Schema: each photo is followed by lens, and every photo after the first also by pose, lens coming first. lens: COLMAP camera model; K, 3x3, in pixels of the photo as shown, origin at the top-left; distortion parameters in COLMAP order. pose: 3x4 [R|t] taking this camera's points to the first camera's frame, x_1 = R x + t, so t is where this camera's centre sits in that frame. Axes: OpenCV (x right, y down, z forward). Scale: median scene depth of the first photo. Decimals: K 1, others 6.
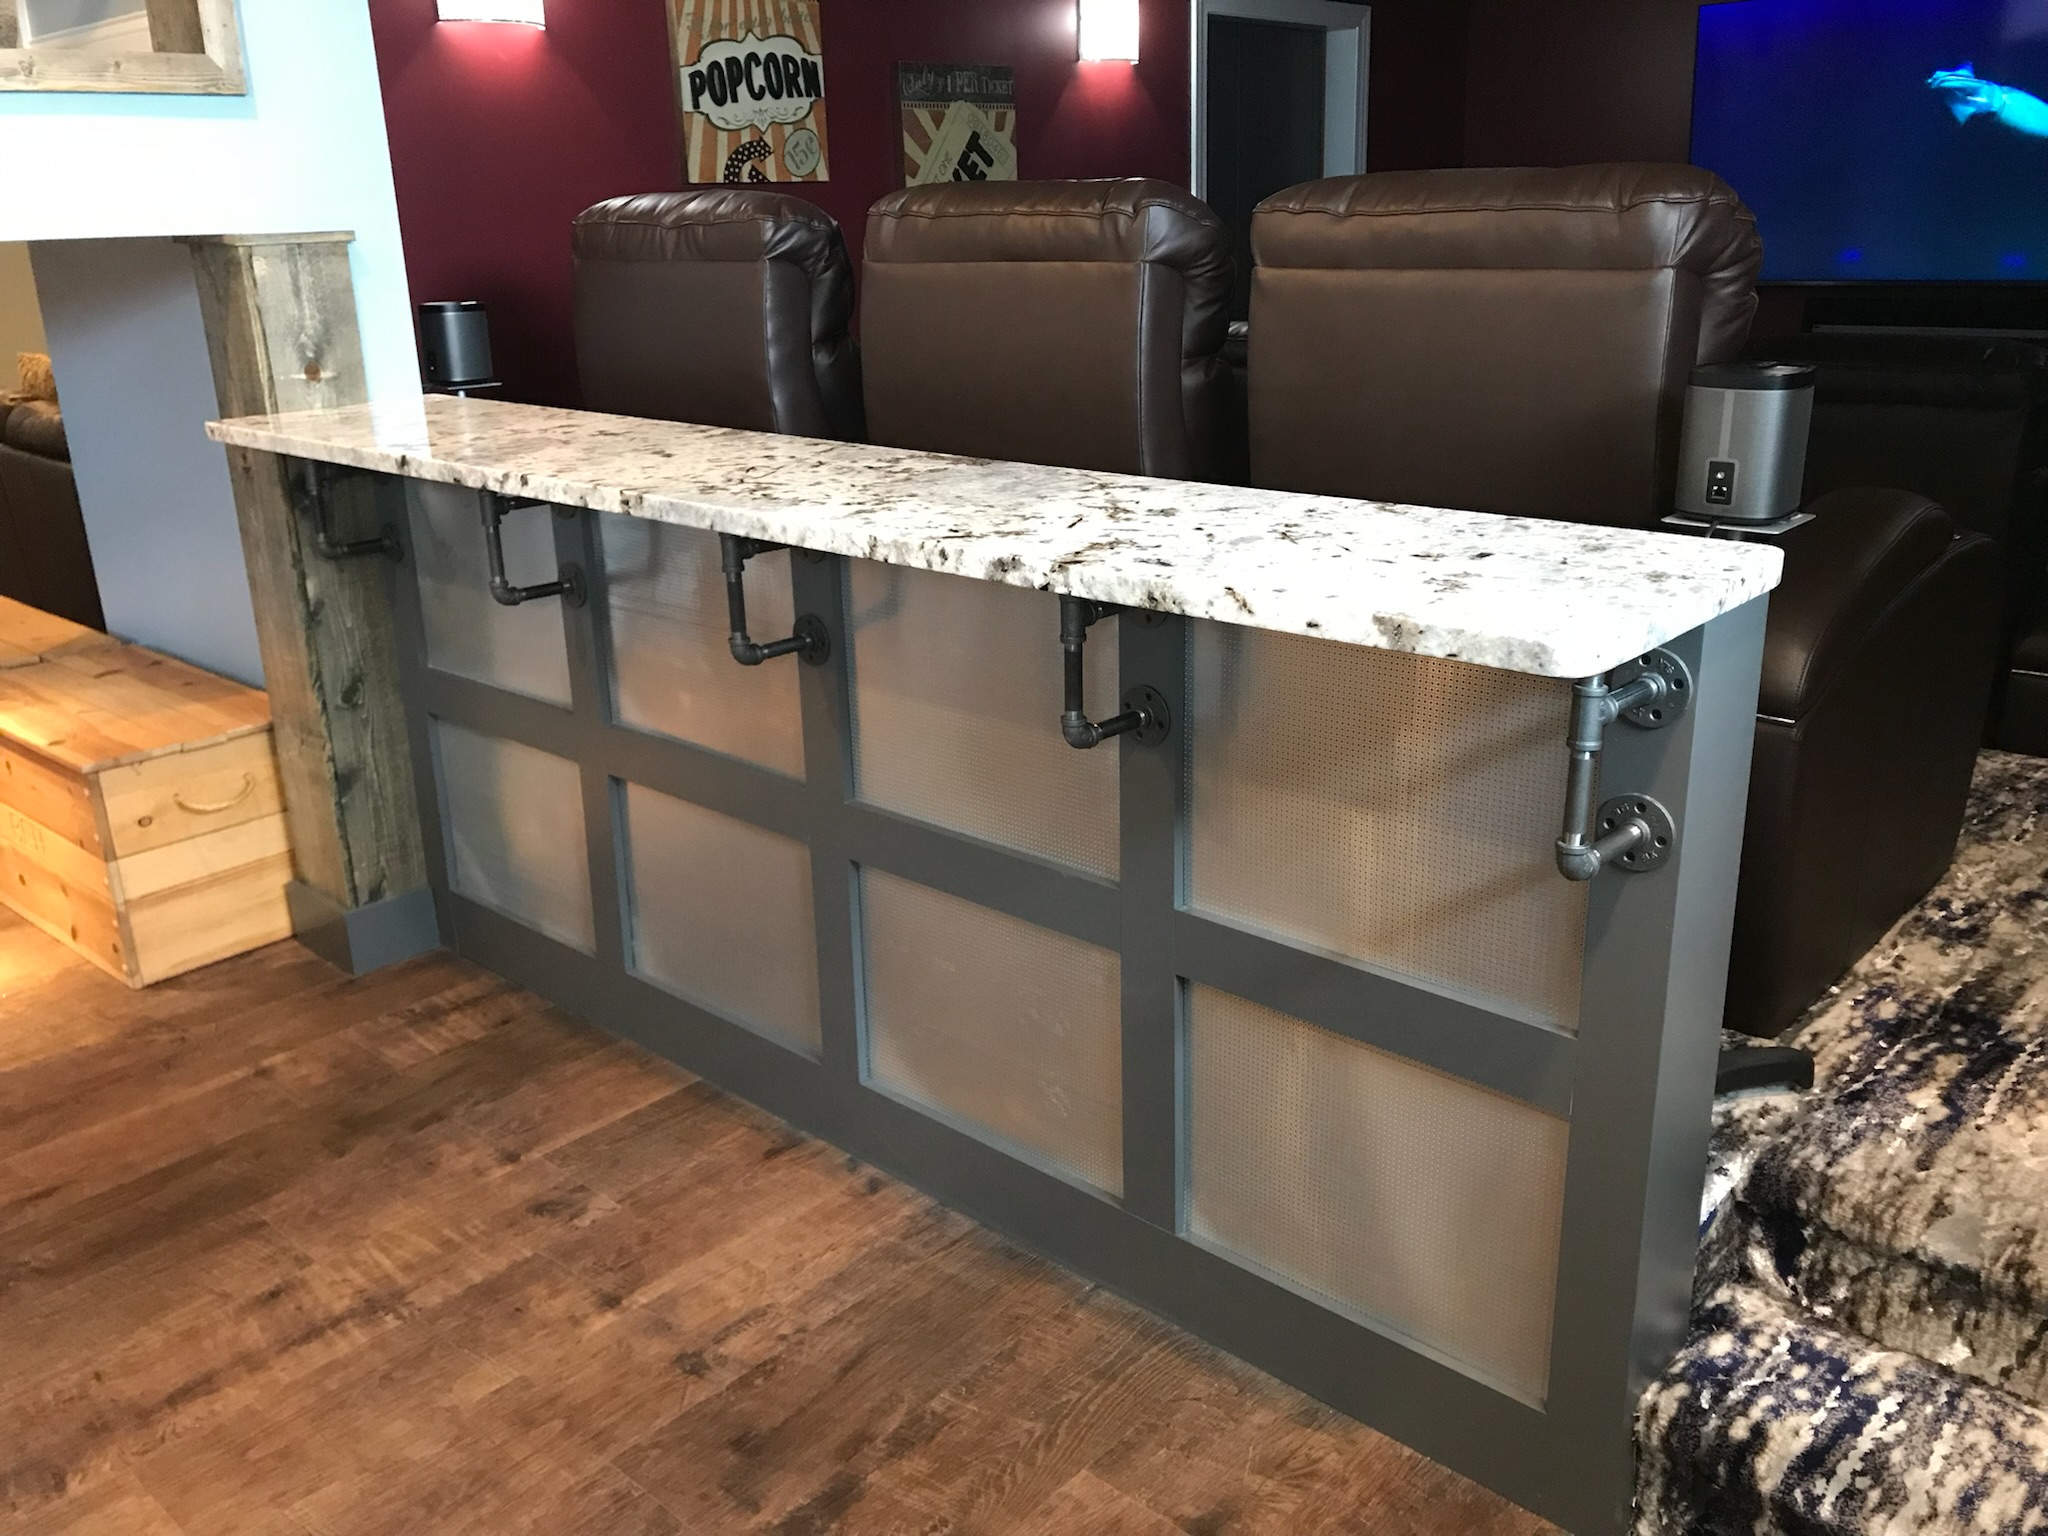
lens RADIAL K [[1683.8, 0, 1014.8], [0, 1683.8, 766.7], [0, 0, 1]] dist [0.002481, 0.000668]
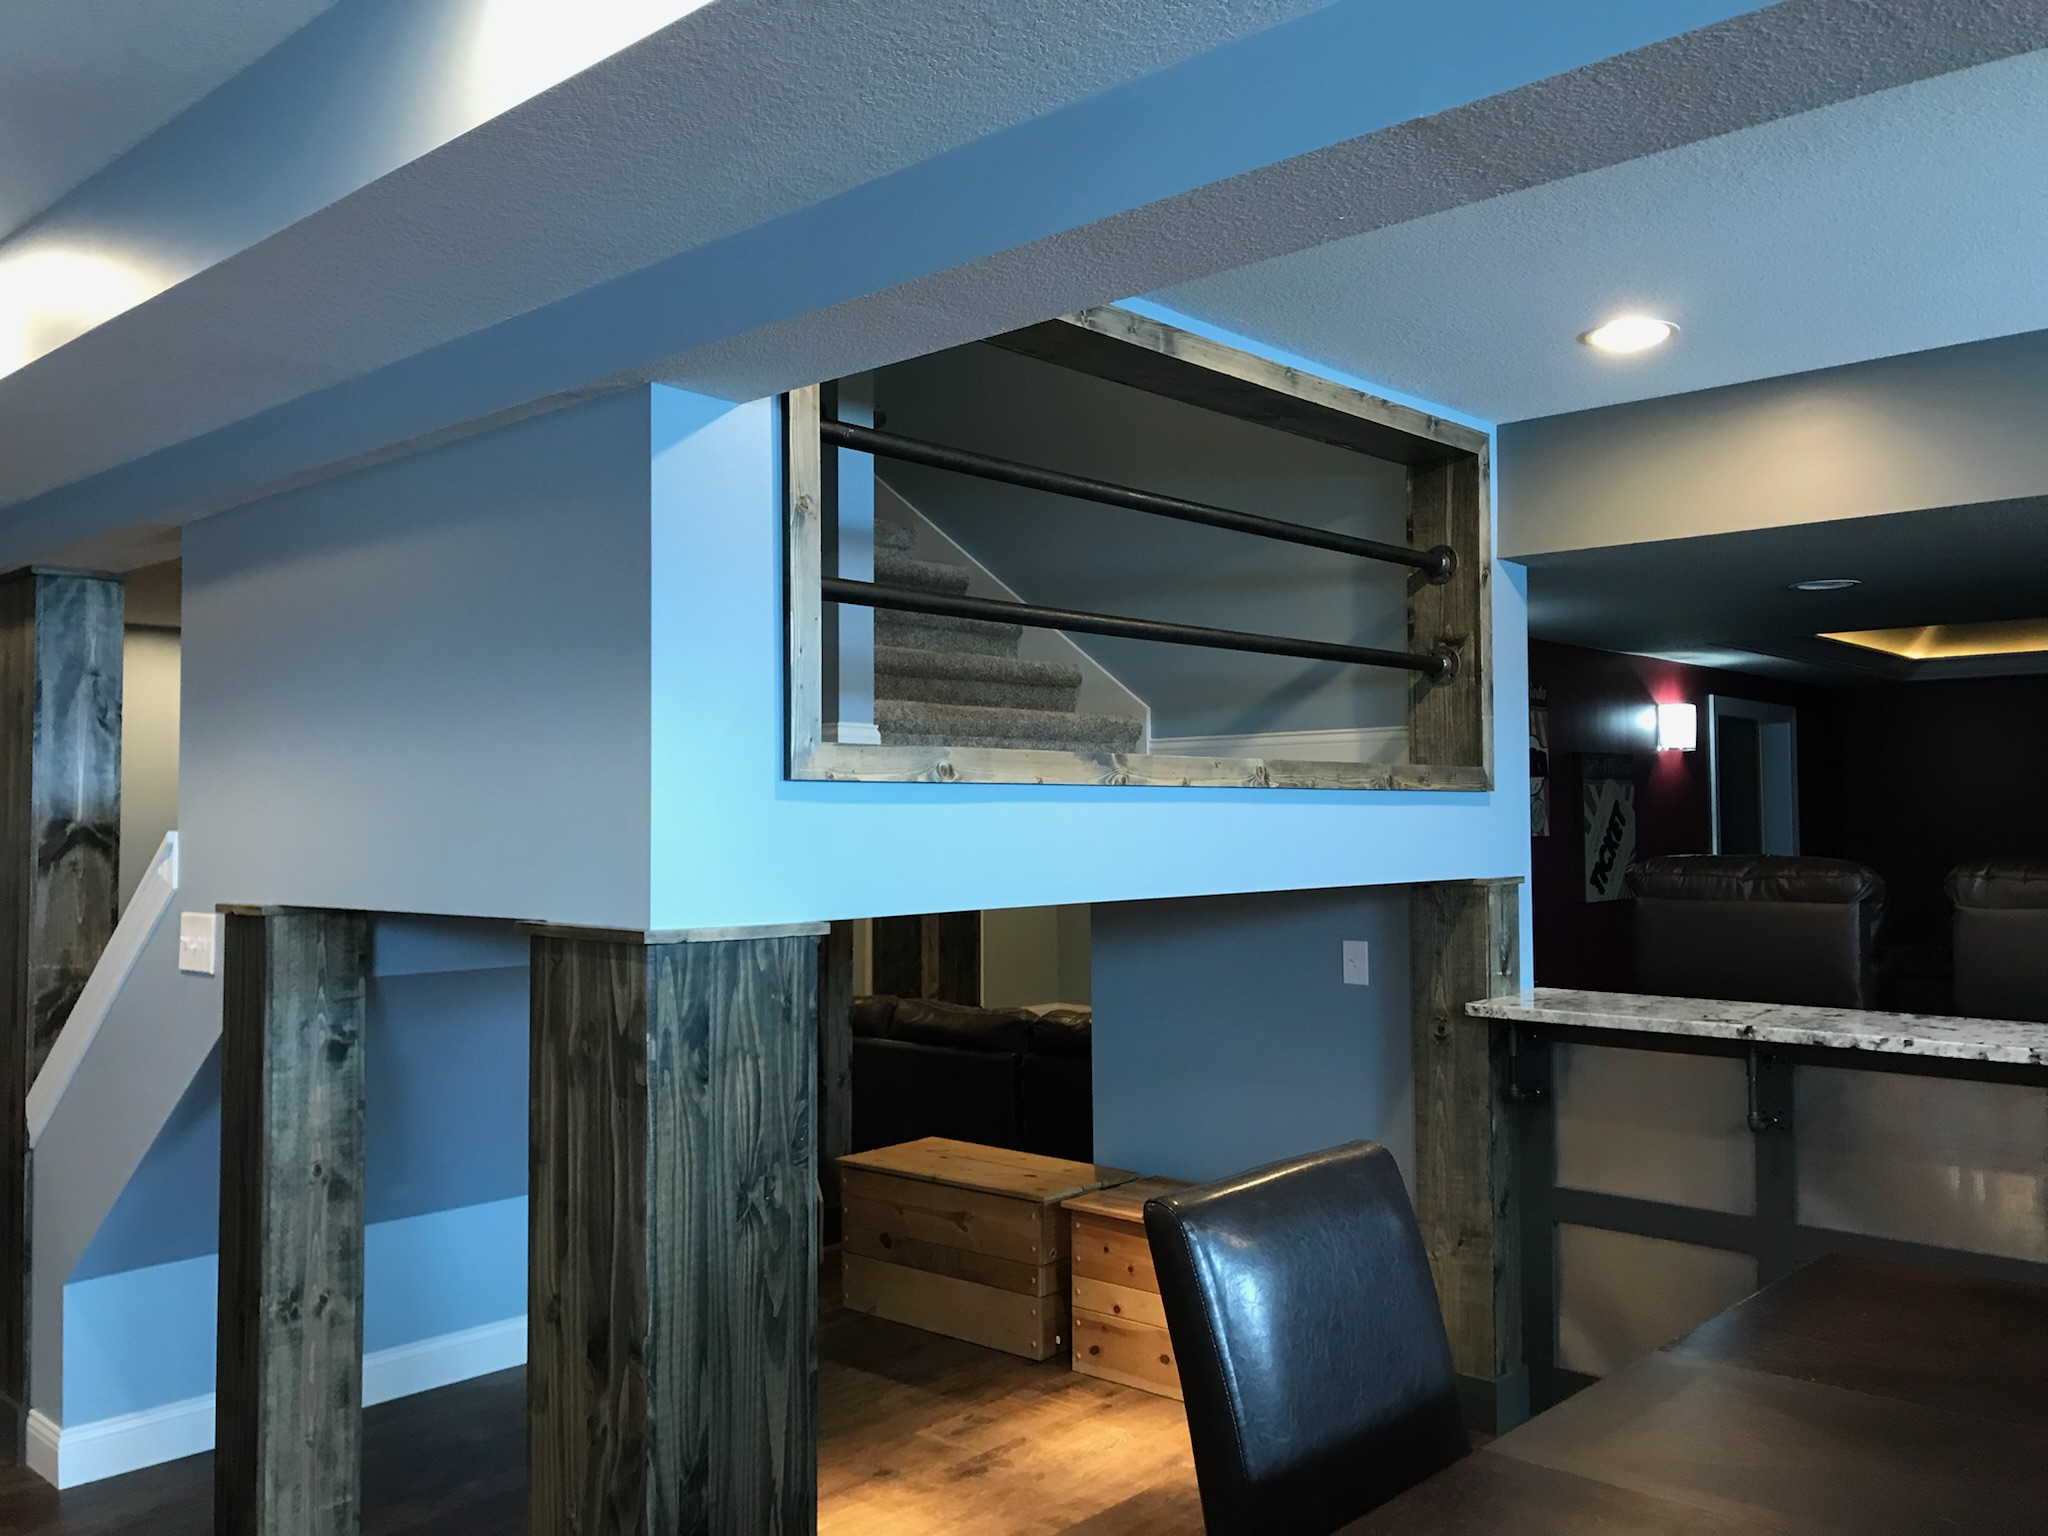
lens RADIAL K [[1683.8, 0, 1014.8], [0, 1683.8, 766.7], [0, 0, 1]] dist [0.002481, 0.000668]
pose [[0.999727, 0.021956, 0.007985, -1.109507], [-0.017781, 0.936755, -0.349534, 0.145805], [-0.015155, 0.349297, 0.936890, -0.517553]]
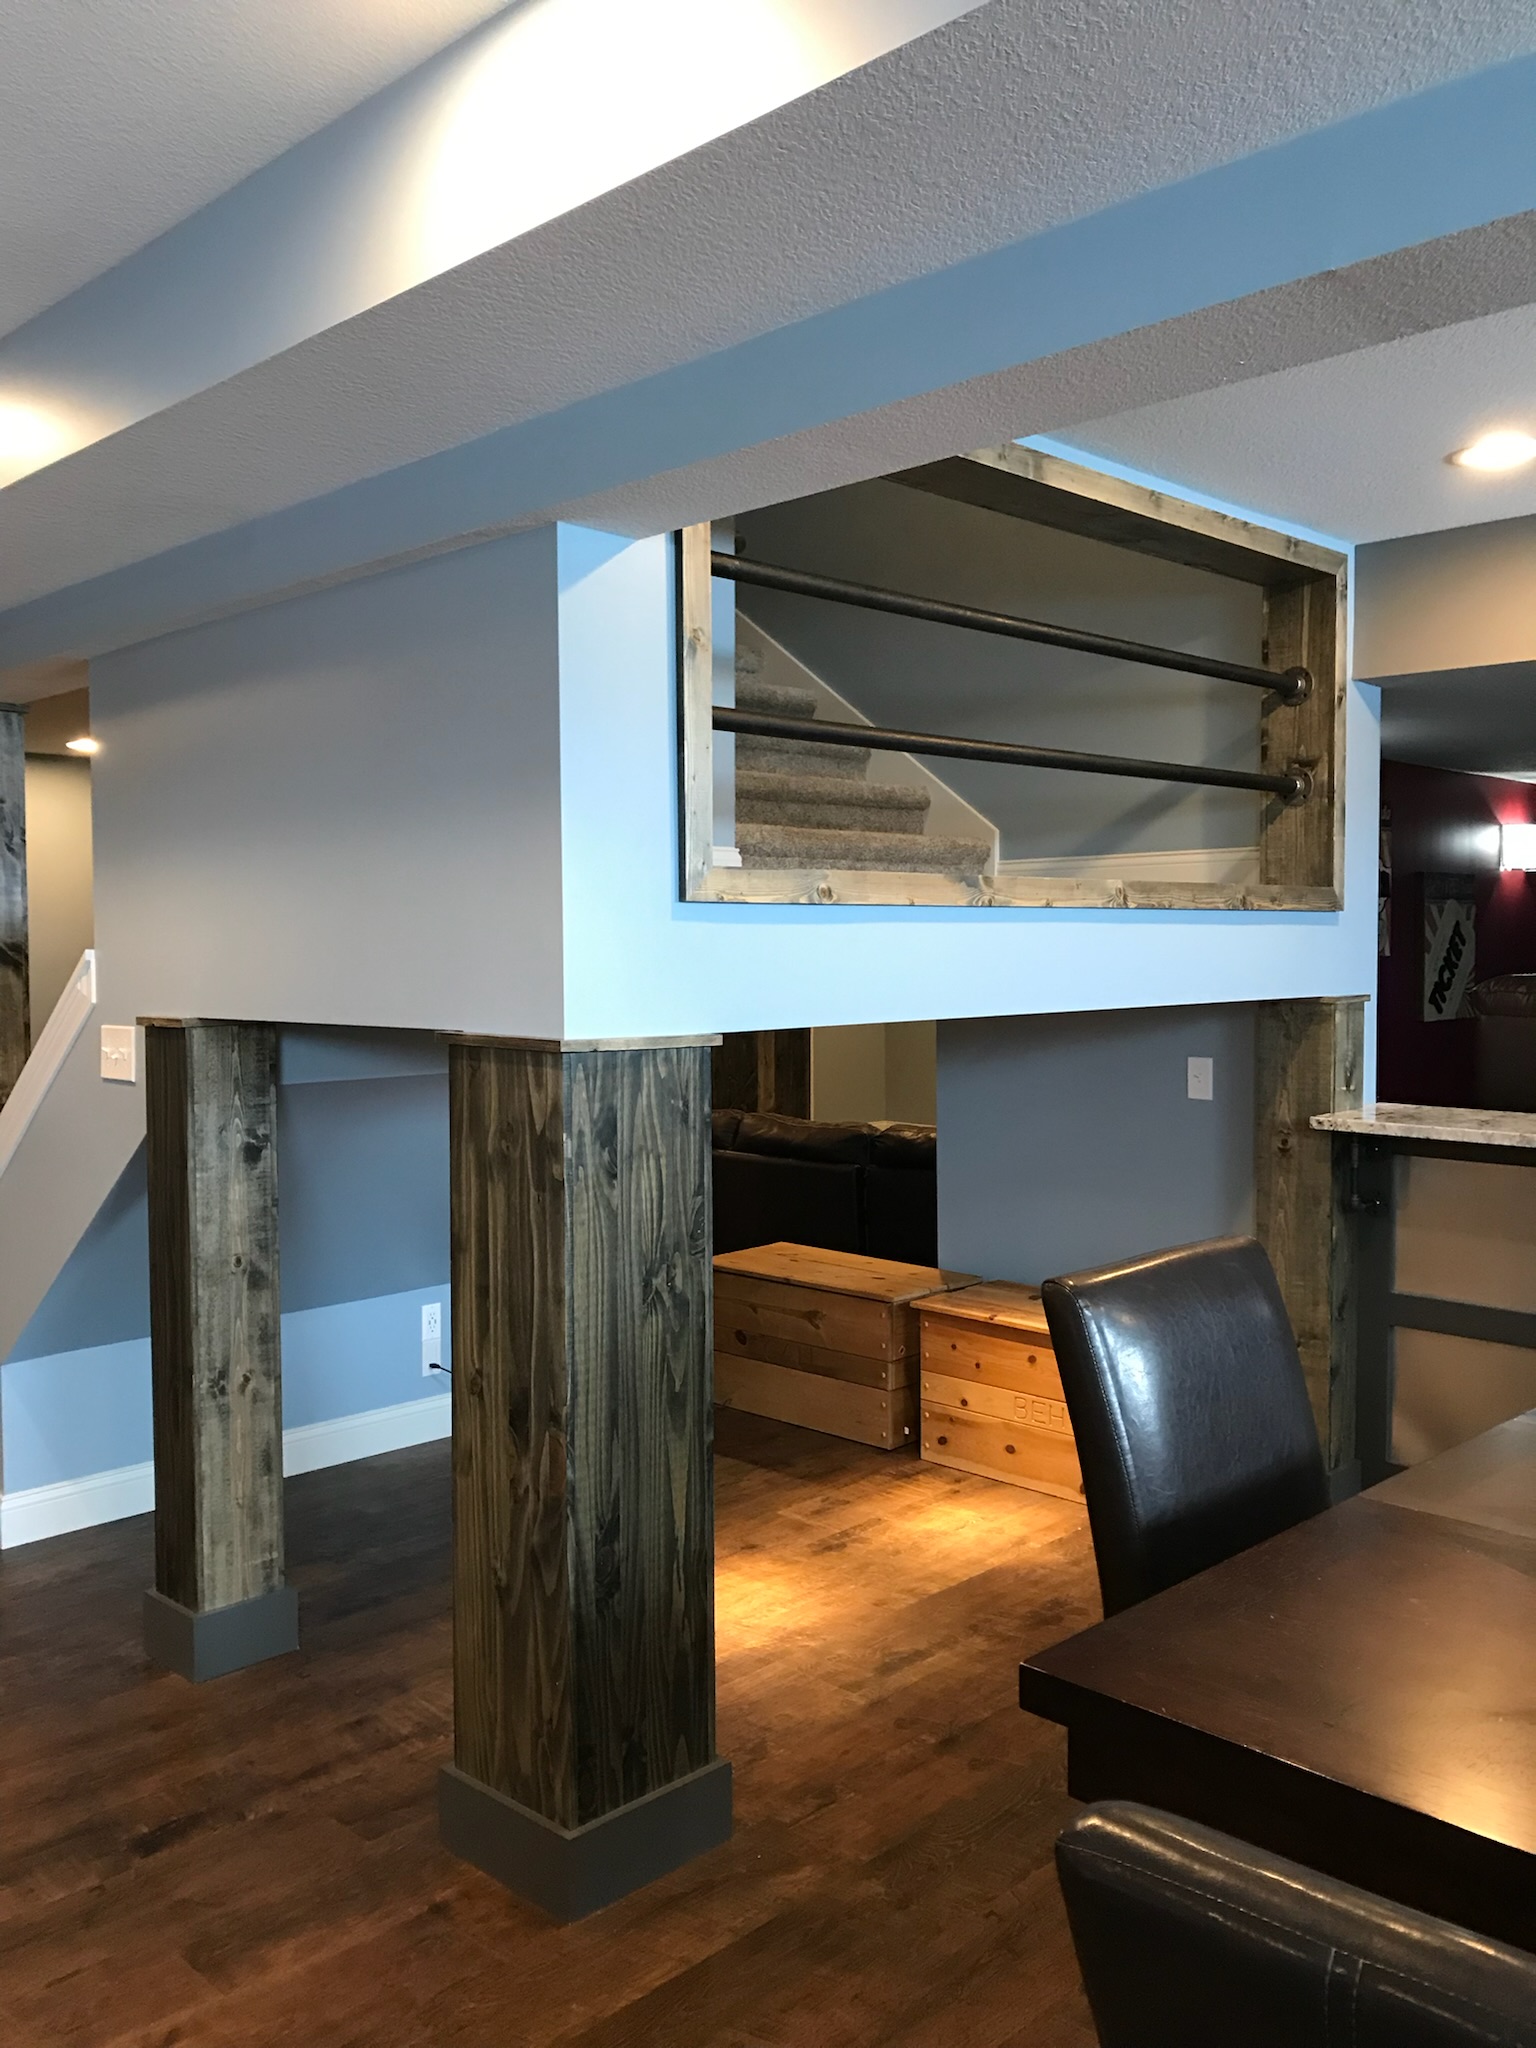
lens RADIAL K [[1683.8, 0, 743.0], [0, 1683.8, 1025.6], [0, 0, 1]] dist [0.002481, 0.000668]
pose [[0.998899, 0.023800, -0.040433, -1.160894], [-0.033887, 0.962009, -0.270907, 0.173355], [0.032449, 0.271979, 0.961756, -0.586931]]
